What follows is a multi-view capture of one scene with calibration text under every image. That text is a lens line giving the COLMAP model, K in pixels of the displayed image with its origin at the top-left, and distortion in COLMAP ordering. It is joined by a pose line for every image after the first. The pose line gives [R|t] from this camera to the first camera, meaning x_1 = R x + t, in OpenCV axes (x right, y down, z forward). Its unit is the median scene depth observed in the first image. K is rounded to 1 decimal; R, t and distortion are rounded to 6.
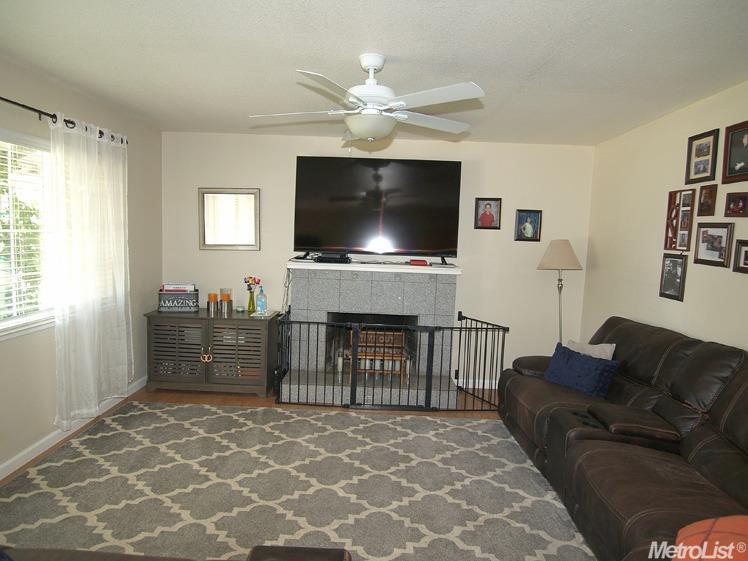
lens RADIAL K [[476.9, 0, 369.1], [0, 476.9, 281.4], [0, 0, 1]] dist [-0.019220, -0.000599]
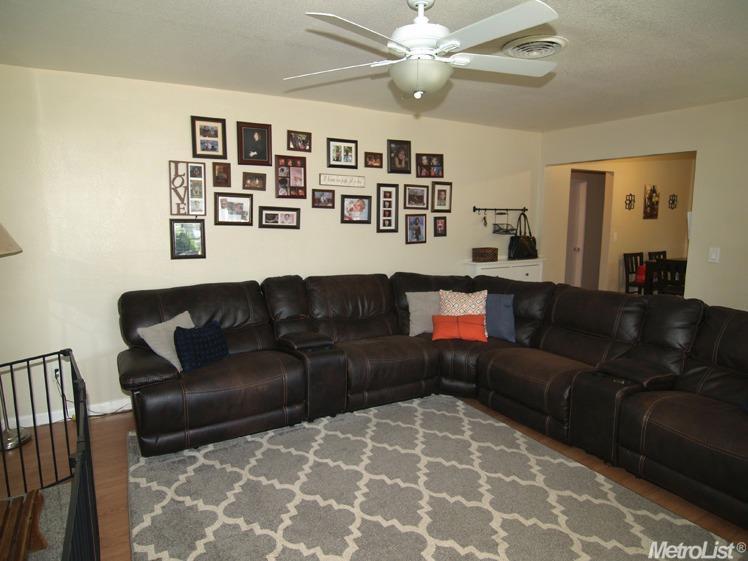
lens RADIAL K [[476.9, 0, 372.7], [0, 476.9, 282.3], [0, 0, 1]] dist [-0.019220, -0.000599]
pose [[-0.530896, -0.161507, 0.831905, -0.491137], [0.054913, 0.973052, 0.223953, -0.124084], [-0.845656, 0.164578, -0.507720, 1.088731]]
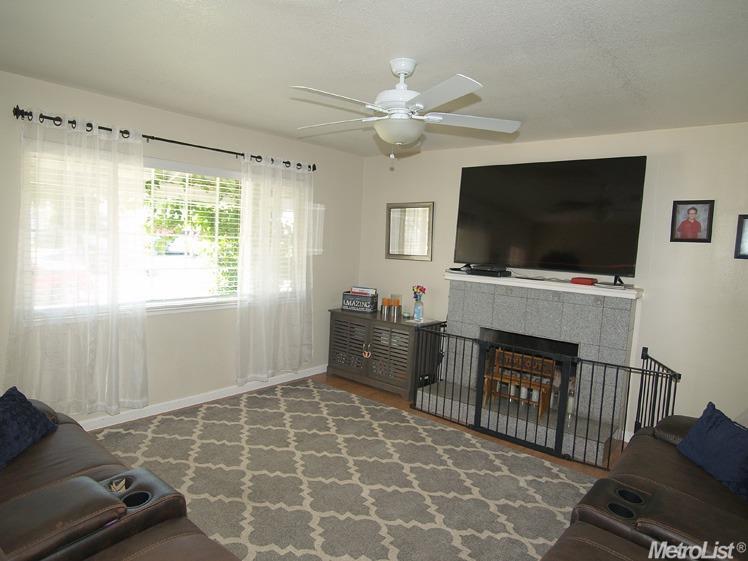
lens RADIAL K [[476.9, 0, 370.8], [0, 476.9, 278.9], [0, 0, 1]] dist [-0.019220, -0.000599]
pose [[0.774021, 0.054223, -0.630833, 0.421745], [-0.087135, 0.995969, -0.021306, 0.009337], [0.627135, 0.071459, 0.775626, 0.145456]]
